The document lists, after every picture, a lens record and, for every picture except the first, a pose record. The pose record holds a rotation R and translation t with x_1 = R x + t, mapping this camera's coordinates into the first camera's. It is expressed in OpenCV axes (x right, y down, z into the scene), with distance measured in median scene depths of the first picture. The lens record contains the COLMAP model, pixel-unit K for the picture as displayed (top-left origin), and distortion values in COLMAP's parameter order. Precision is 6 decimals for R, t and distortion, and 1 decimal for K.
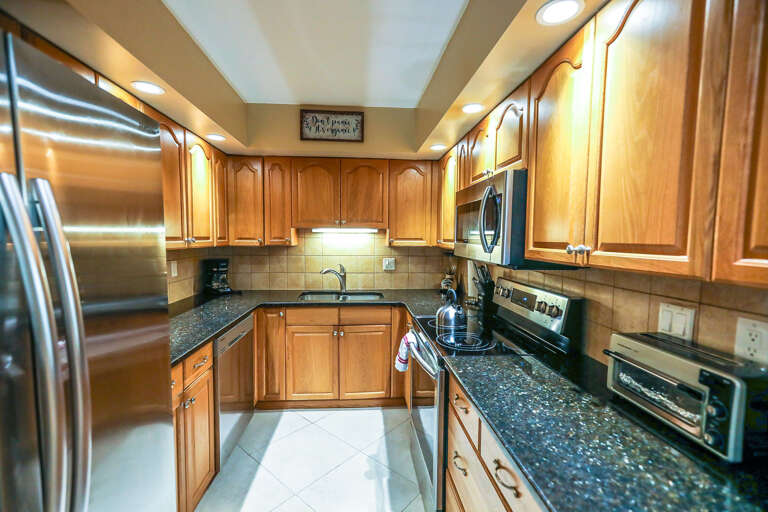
lens RADIAL K [[334.2, 0, 384.0], [0, 334.2, 256.0], [0, 0, 1]] dist [0.000555, 0.000167]
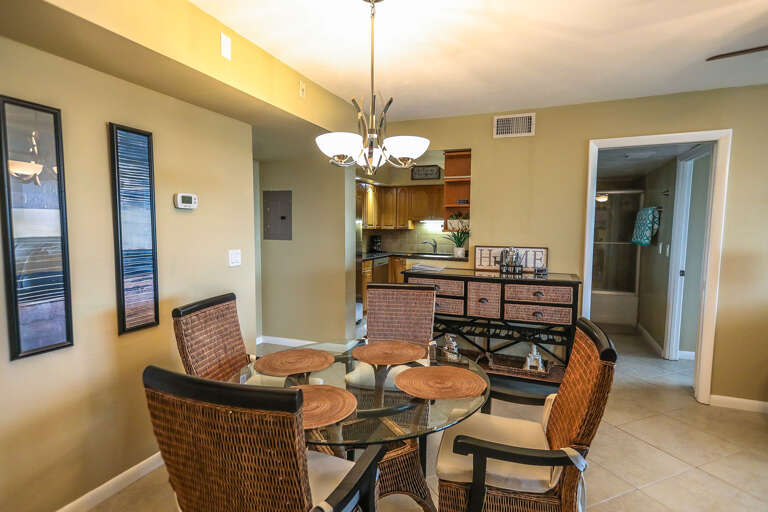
lens RADIAL K [[400.2, 0, 384.0], [0, 400.2, 256.0], [0, 0, 1]] dist [-0.000027, -0.000005]
pose [[0.895911, 0.030922, -0.443156, 0.741115], [-0.026508, 0.999518, 0.016153, 0.106994], [0.443442, -0.002724, 0.896299, -1.377925]]
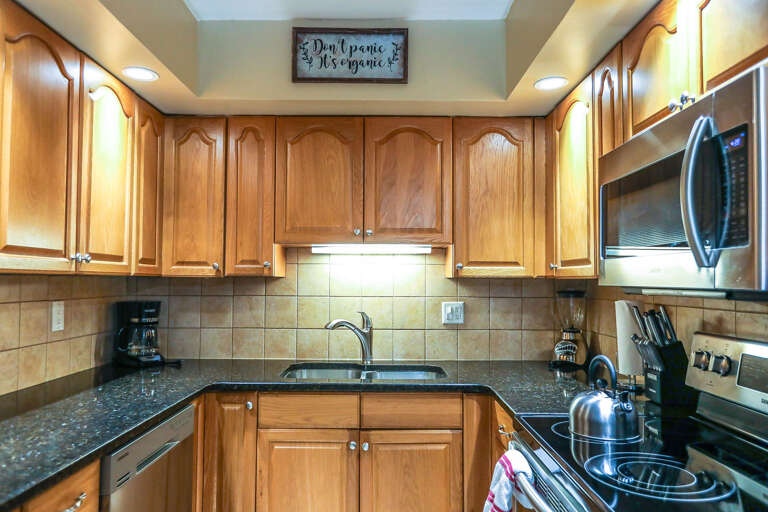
lens RADIAL K [[542.8, 0, 384.0], [0, 542.8, 256.0], [0, 0, 1]] dist [0.008939, 0.000140]
pose [[0.996731, -0.006683, -0.080517, -0.029436], [-0.001592, 0.994754, -0.102279, 0.028592], [0.080778, 0.102073, 0.991492, 0.151579]]
